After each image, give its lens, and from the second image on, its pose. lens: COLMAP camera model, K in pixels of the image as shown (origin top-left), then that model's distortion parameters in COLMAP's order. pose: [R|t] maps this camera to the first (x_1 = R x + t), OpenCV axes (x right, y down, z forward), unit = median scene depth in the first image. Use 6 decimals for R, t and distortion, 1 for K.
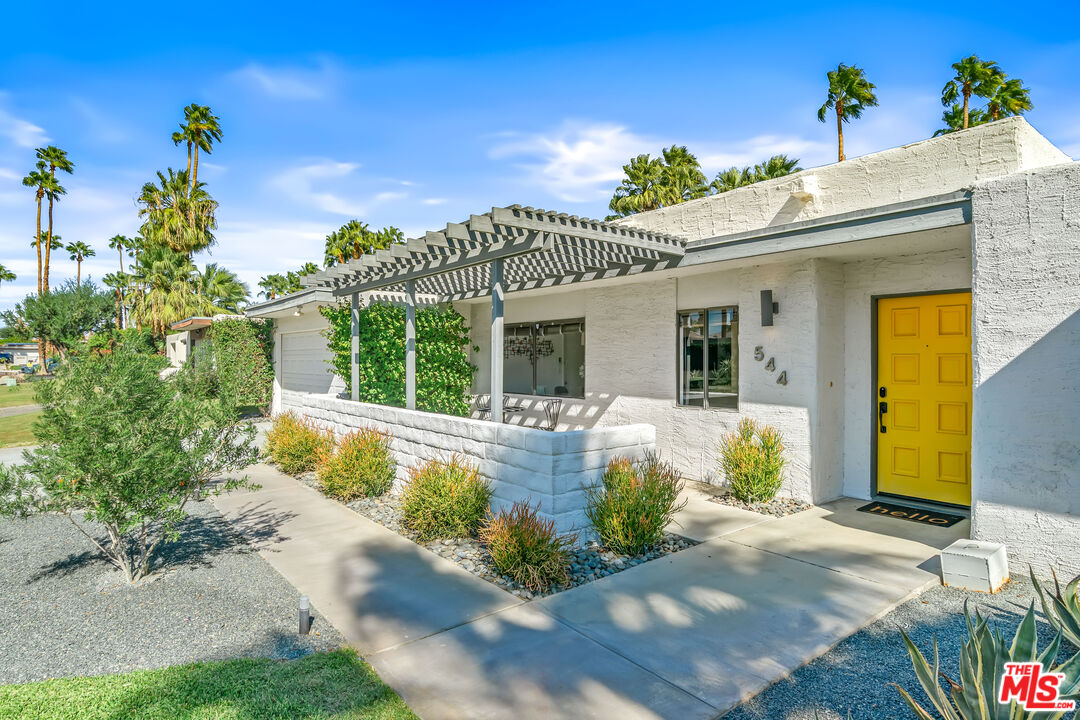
lens RADIAL K [[576.8, 0, 540.0], [0, 576.8, 360.0], [0, 0, 1]] dist [-0.003562, -0.002125]
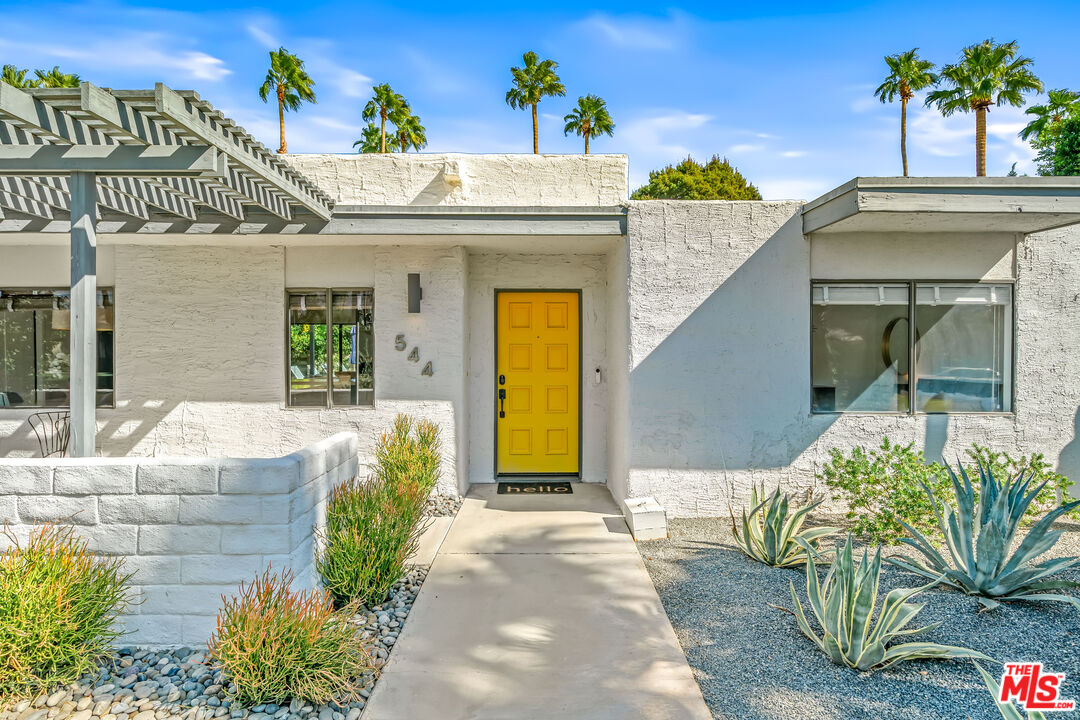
lens RADIAL K [[603.2, 0, 544.7], [0, 603.2, 356.6], [0, 0, 1]] dist [-0.003281, -0.001169]
pose [[0.616776, -0.009337, 0.787083, -0.233435], [0.001400, 0.999941, 0.010765, 0.000991], [-0.787137, -0.005538, 0.616753, 0.241157]]
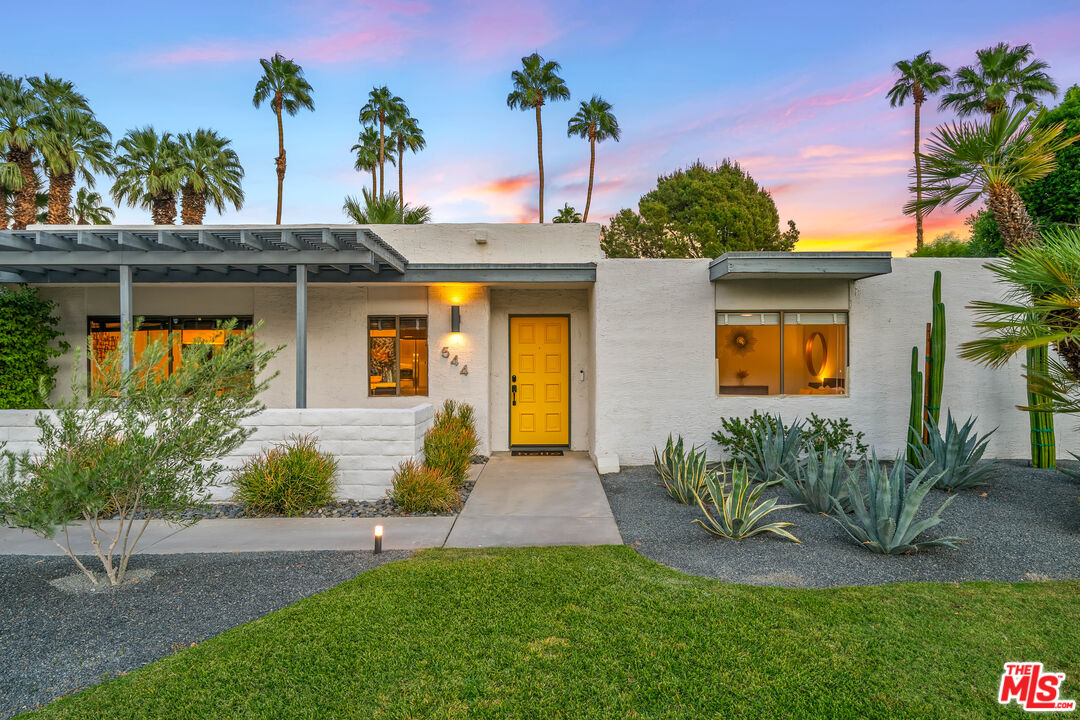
lens RADIAL K [[637.1, 0, 540.0], [0, 637.1, 360.0], [0, 0, 1]] dist [0.010588, -0.000070]
pose [[0.629521, -0.000911, 0.776983, -0.645496], [0.005454, 0.999980, -0.003246, 0.012882], [-0.776964, 0.006281, 0.629513, -0.101907]]
